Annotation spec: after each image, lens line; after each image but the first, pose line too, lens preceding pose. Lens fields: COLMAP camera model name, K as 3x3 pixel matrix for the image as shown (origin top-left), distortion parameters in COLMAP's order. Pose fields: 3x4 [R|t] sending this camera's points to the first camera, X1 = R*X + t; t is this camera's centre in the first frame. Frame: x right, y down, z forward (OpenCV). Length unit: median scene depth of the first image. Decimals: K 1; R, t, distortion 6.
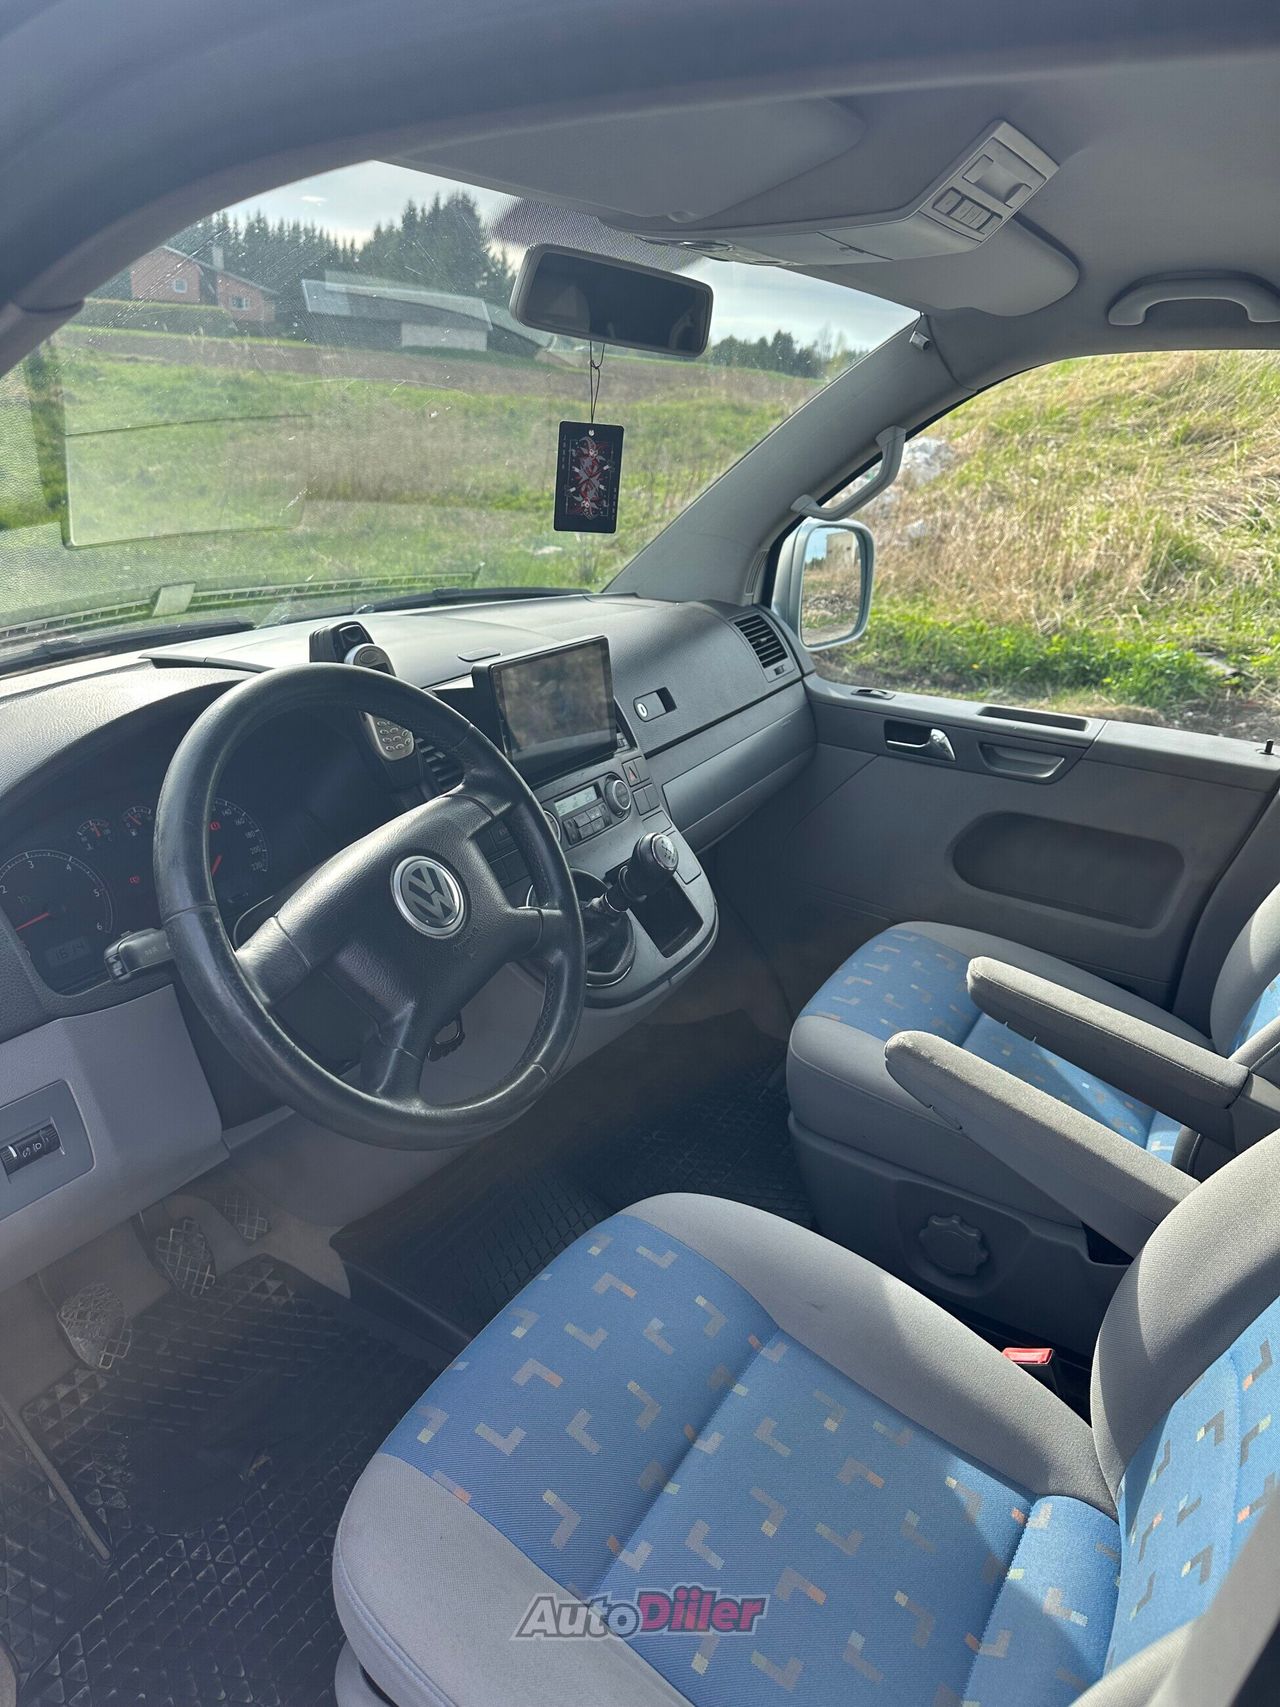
lens RADIAL K [[1171.8, 0, 640.0], [0, 1171.8, 853.5], [0, 0, 1]] dist [0.008834, -0.000382]
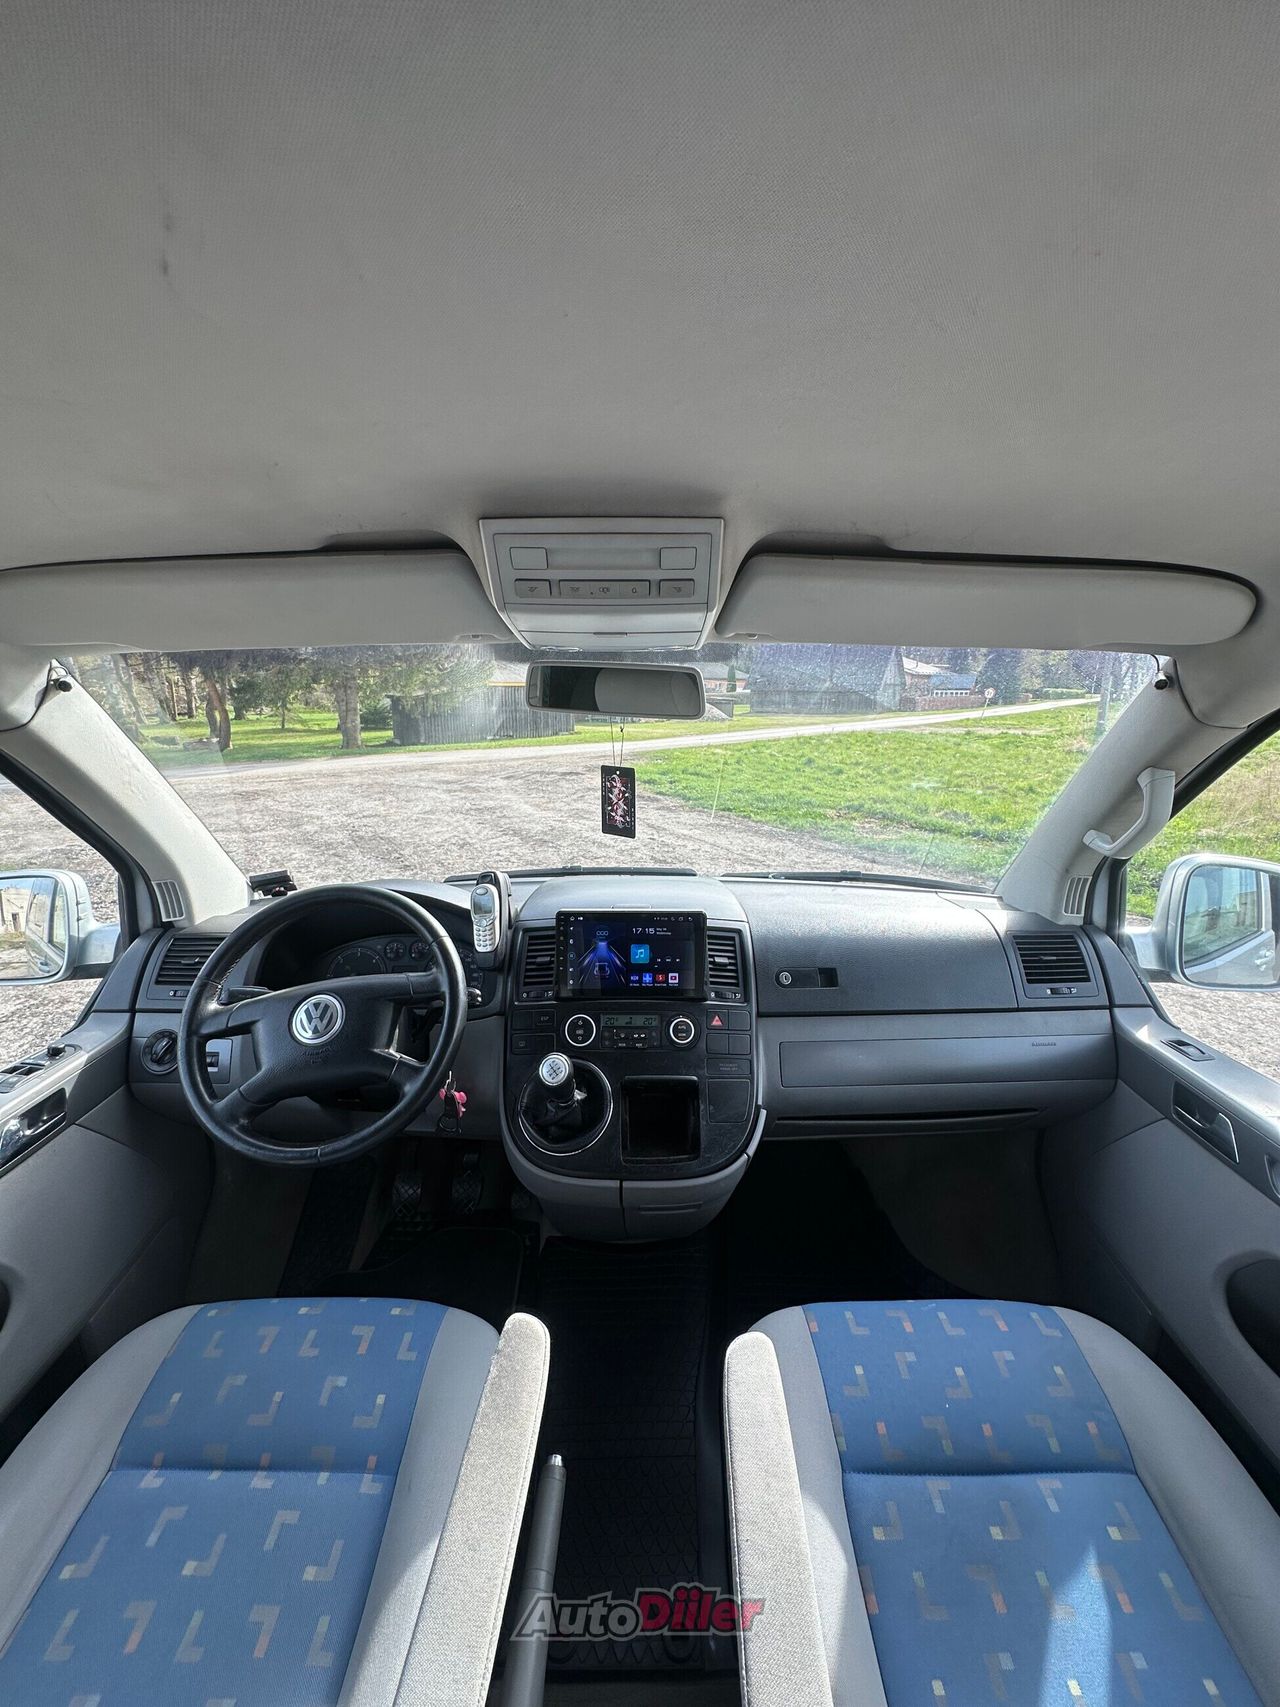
lens RADIAL K [[683.7, 0, 640.0], [0, 683.7, 853.5], [0, 0, 1]] dist [0.001595, 0.000178]
pose [[0.513178, 0.115615, -0.850460, 0.696212], [-0.290331, 0.955856, -0.045246, -0.225977], [0.807686, 0.270134, 0.524091, 0.590251]]
